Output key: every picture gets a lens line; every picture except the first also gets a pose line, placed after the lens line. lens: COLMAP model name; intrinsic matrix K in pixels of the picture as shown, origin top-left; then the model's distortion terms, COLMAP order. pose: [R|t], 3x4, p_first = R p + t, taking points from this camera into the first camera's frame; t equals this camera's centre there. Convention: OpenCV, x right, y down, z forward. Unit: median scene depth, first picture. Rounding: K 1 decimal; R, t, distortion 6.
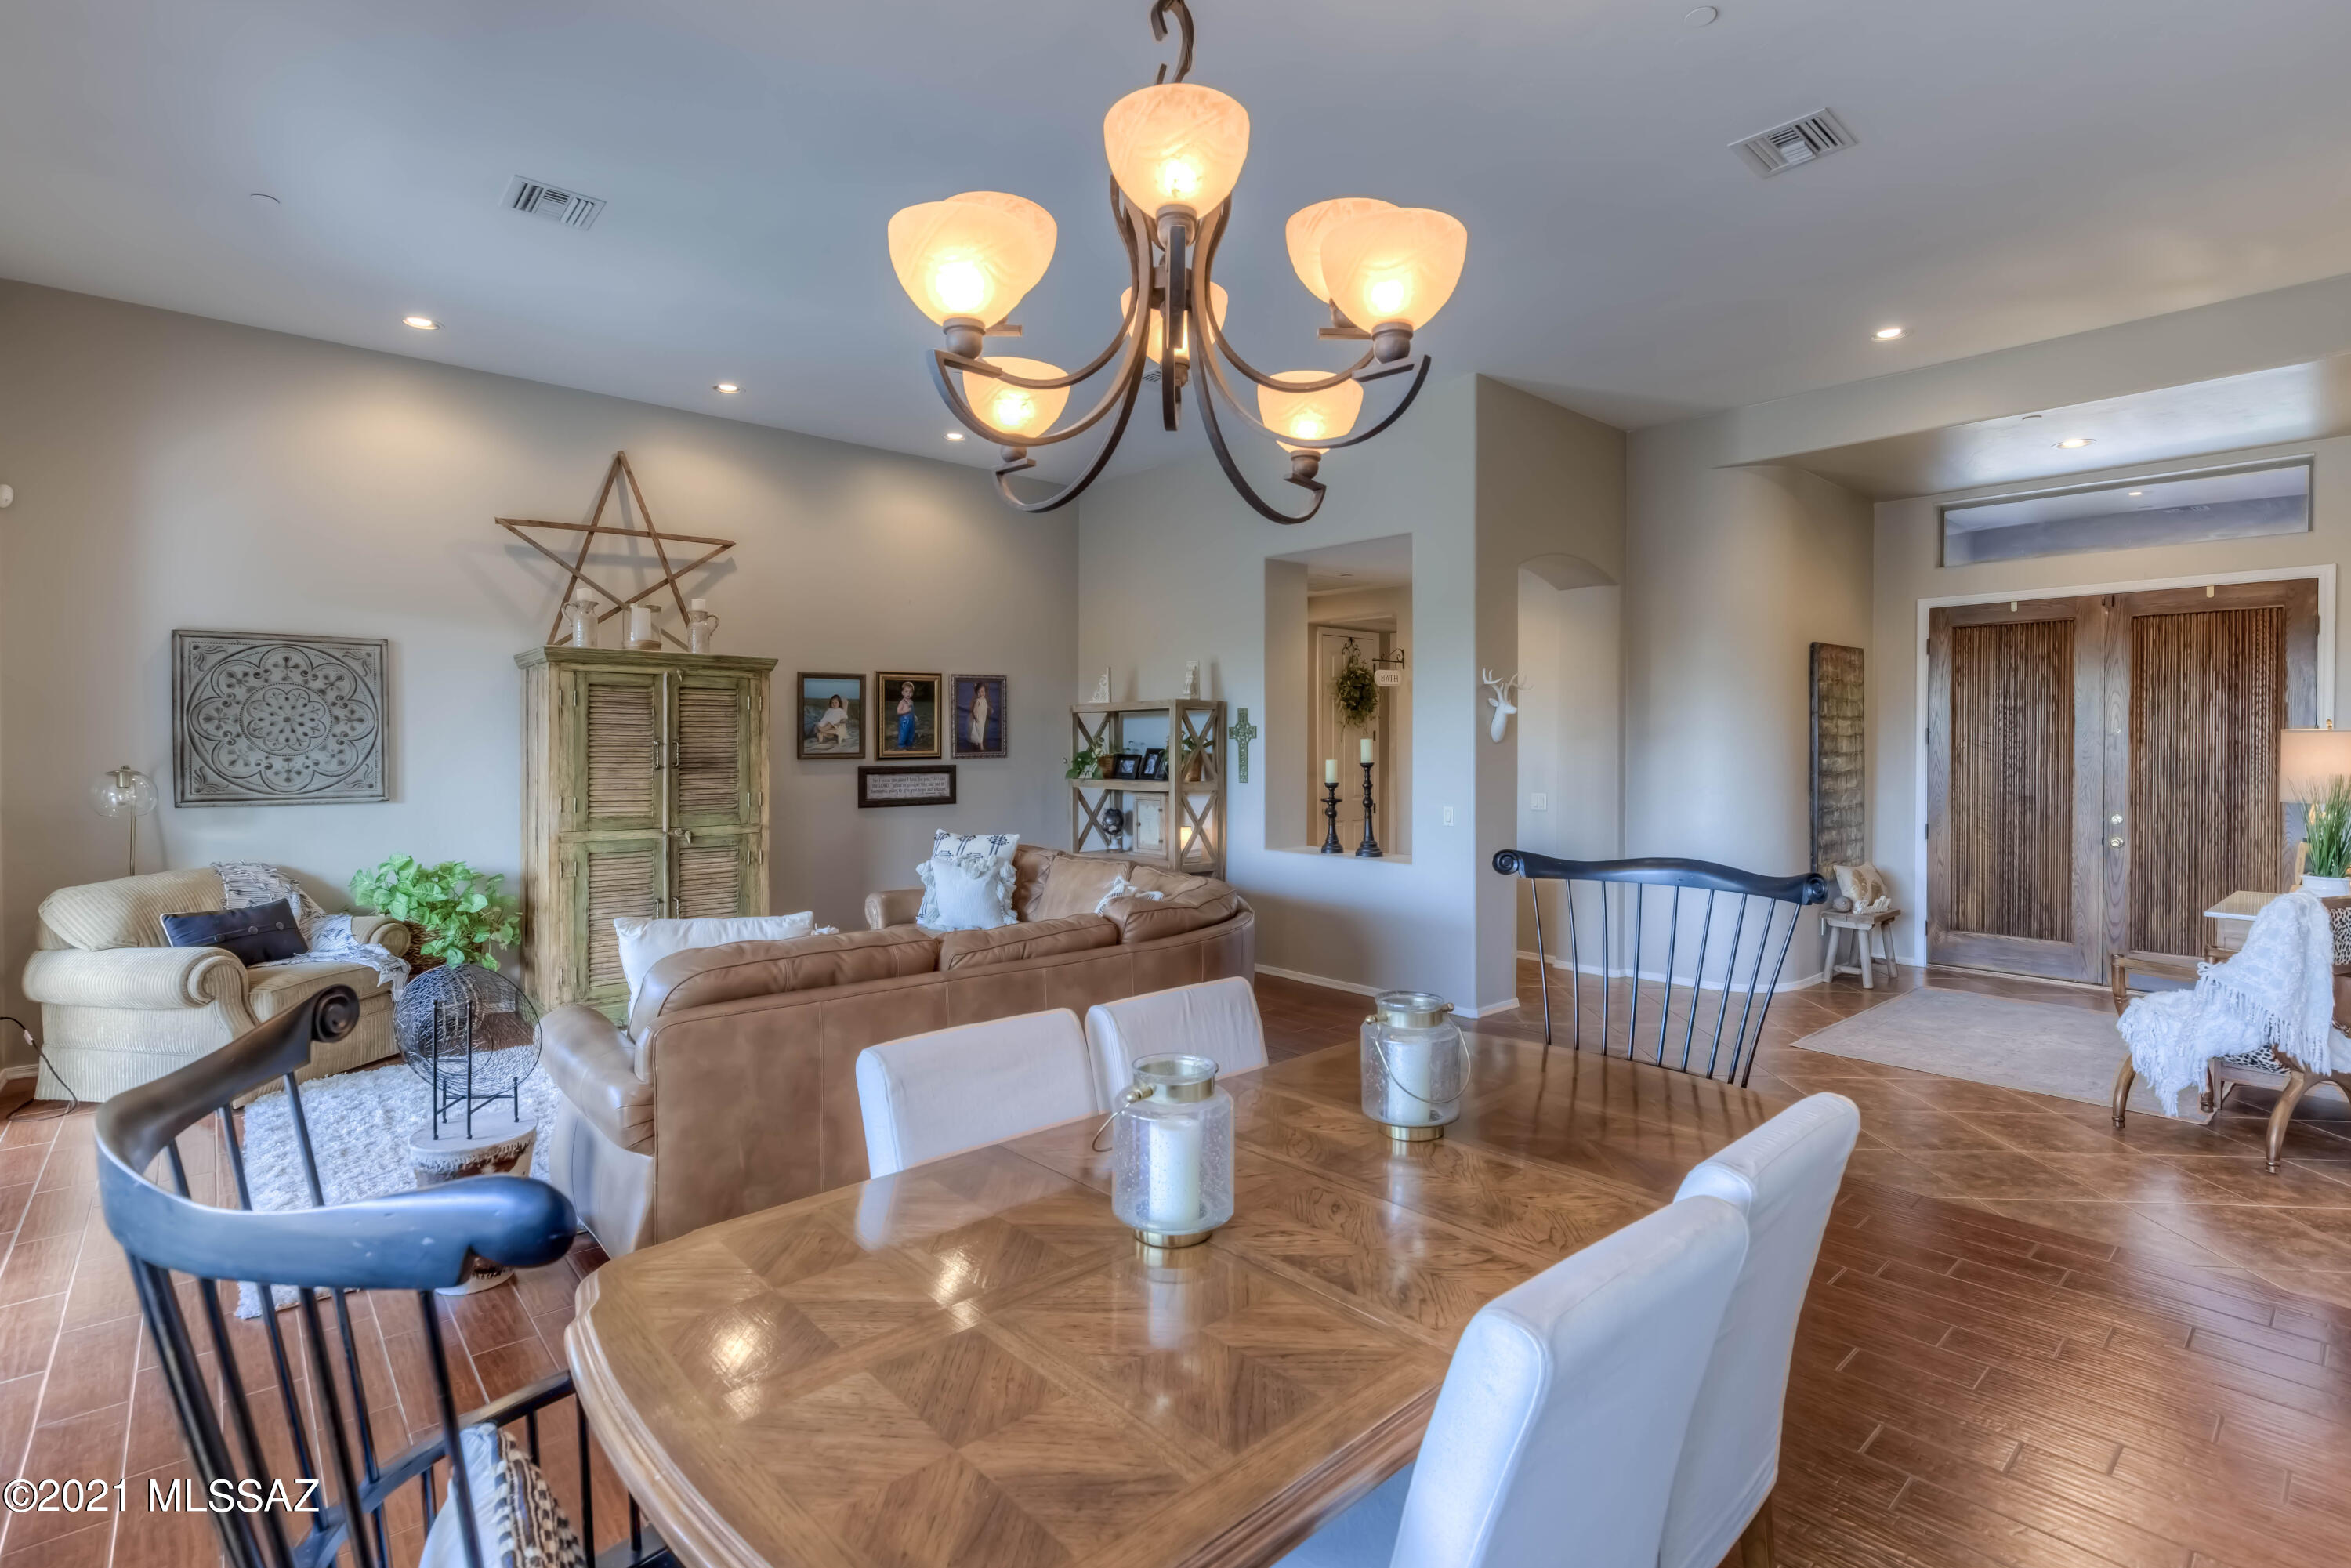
lens RADIAL K [[1075.5, 0, 1181.5], [0, 1075.5, 752.5], [0, 0, 1]] dist [-0.002080, -0.000201]
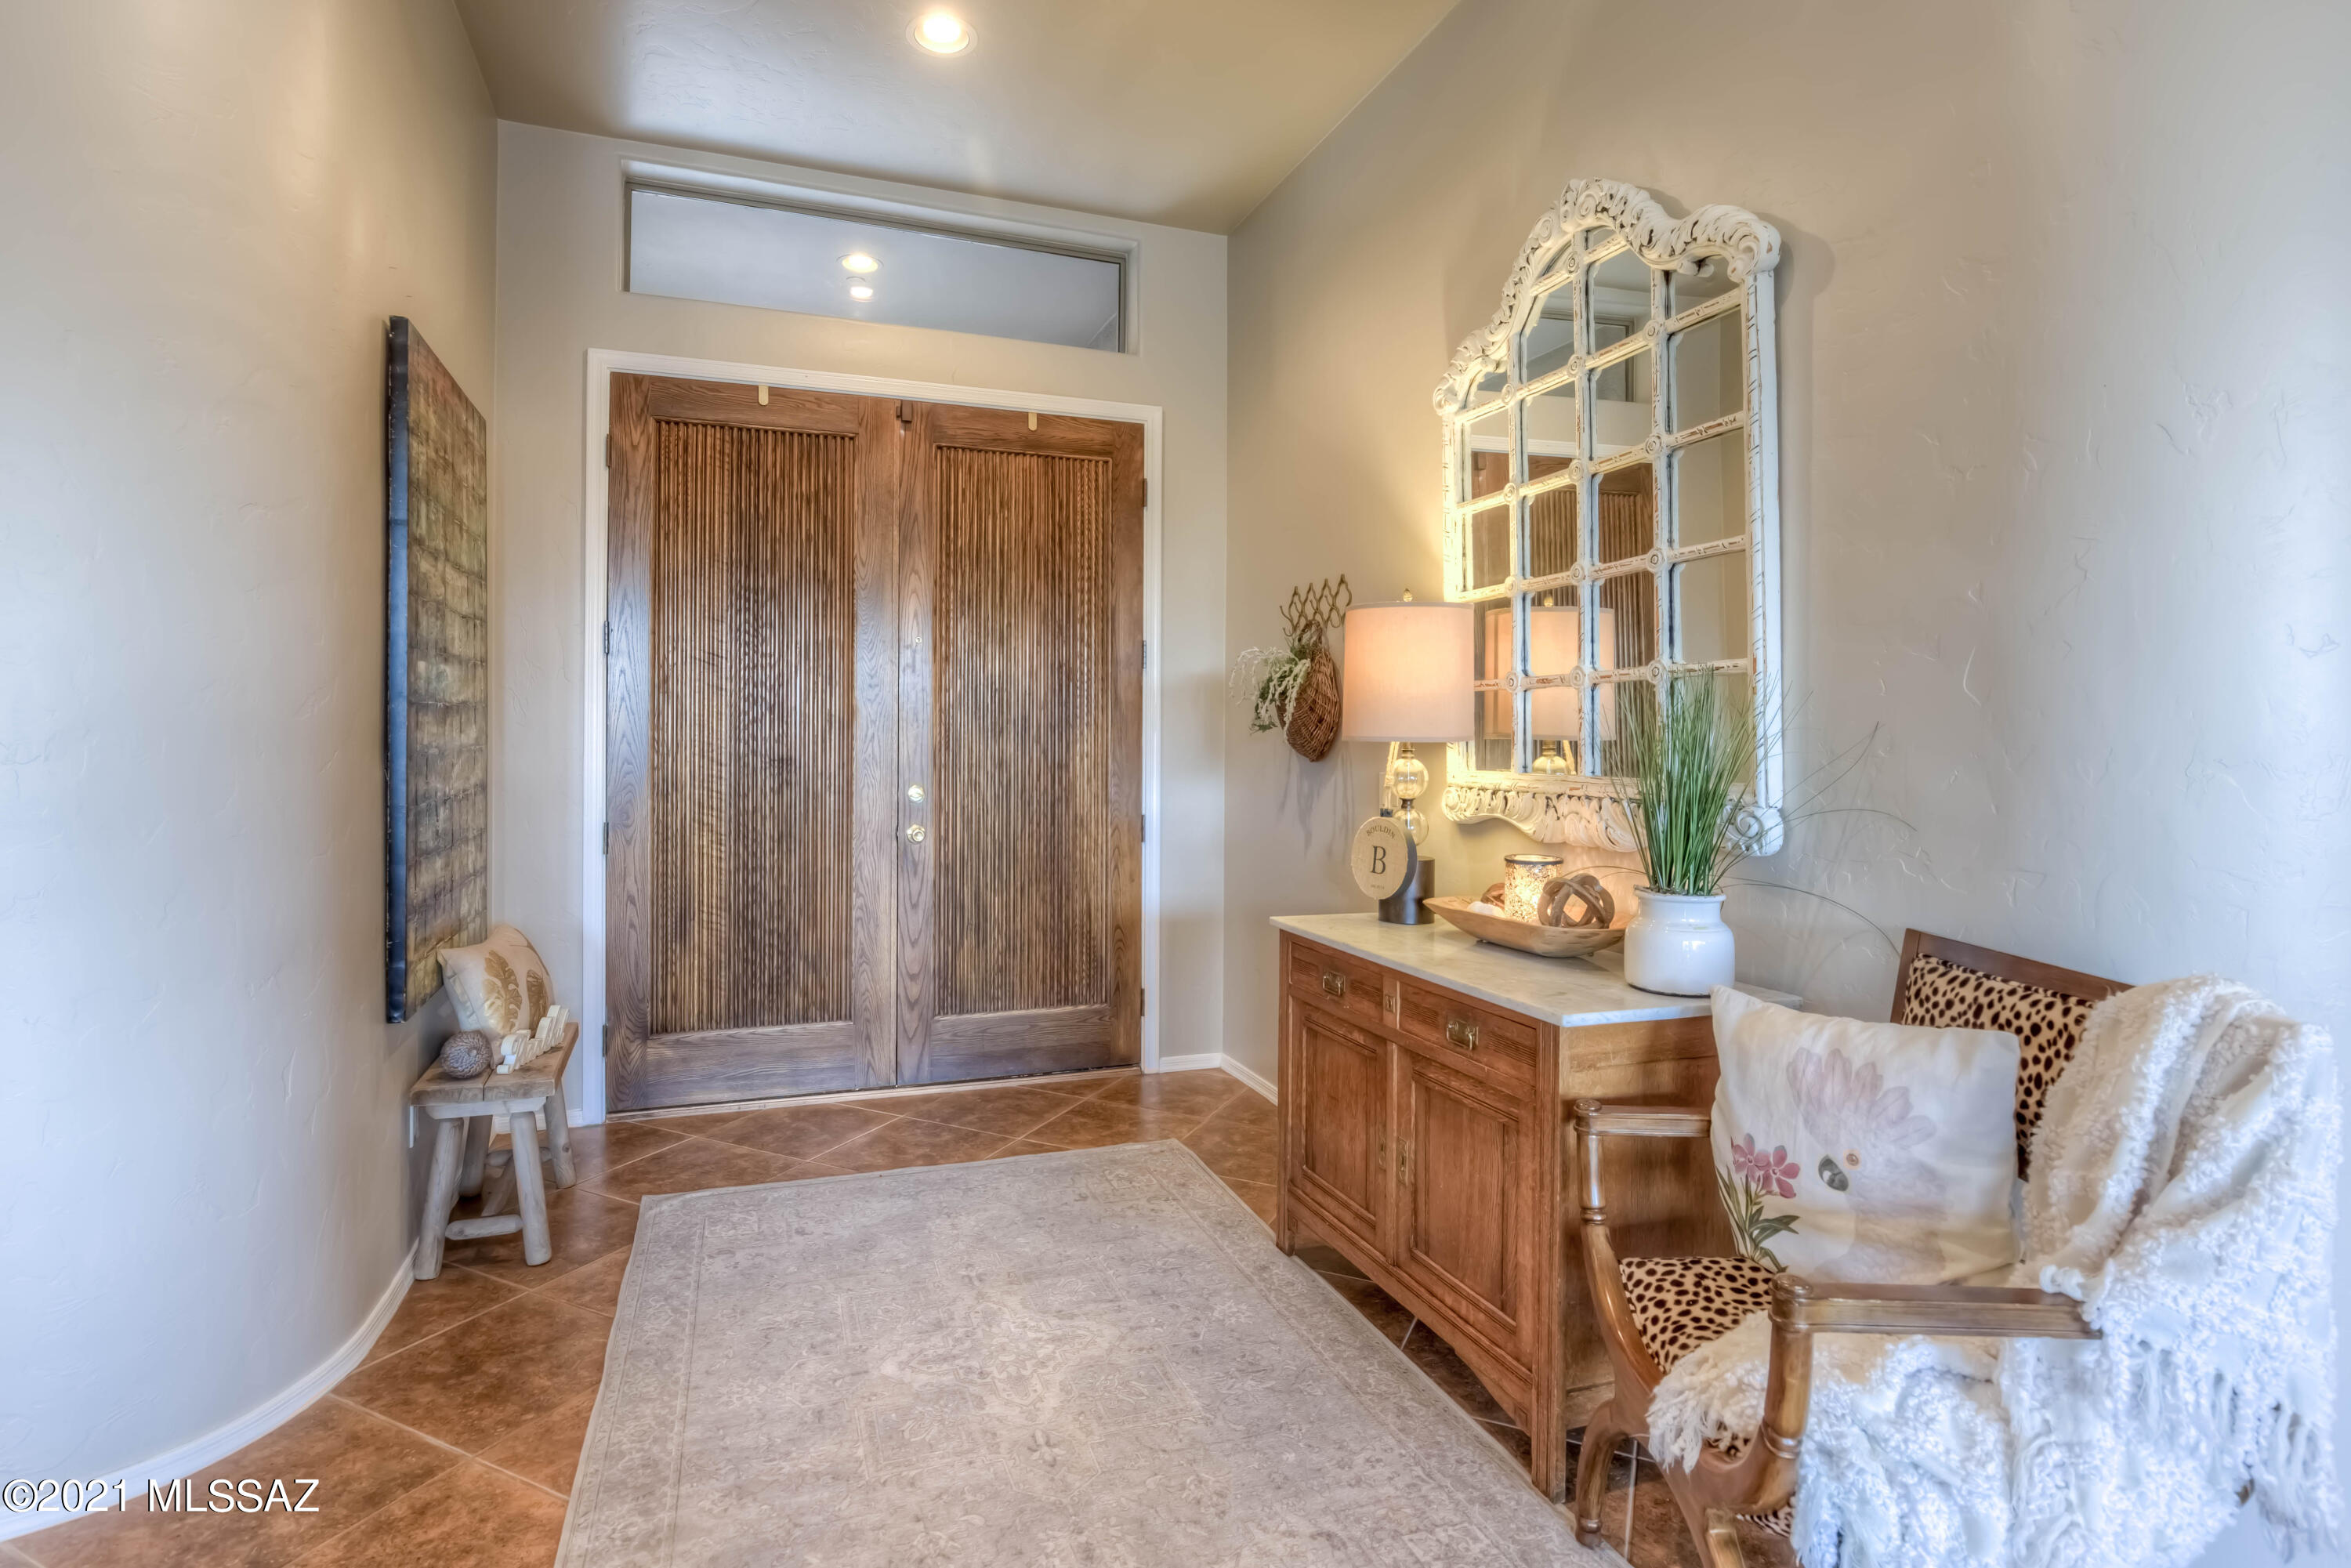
lens RADIAL K [[1180.9, 0, 1174.0], [0, 1180.9, 740.0], [0, 0, 1]] dist [-0.001853, -0.000206]
pose [[0.365835, -0.000236, 0.930680, 0.323460], [0.000590, 1.000000, 0.000021, 0.032574], [-0.930679, 0.000541, 0.365835, 0.621875]]
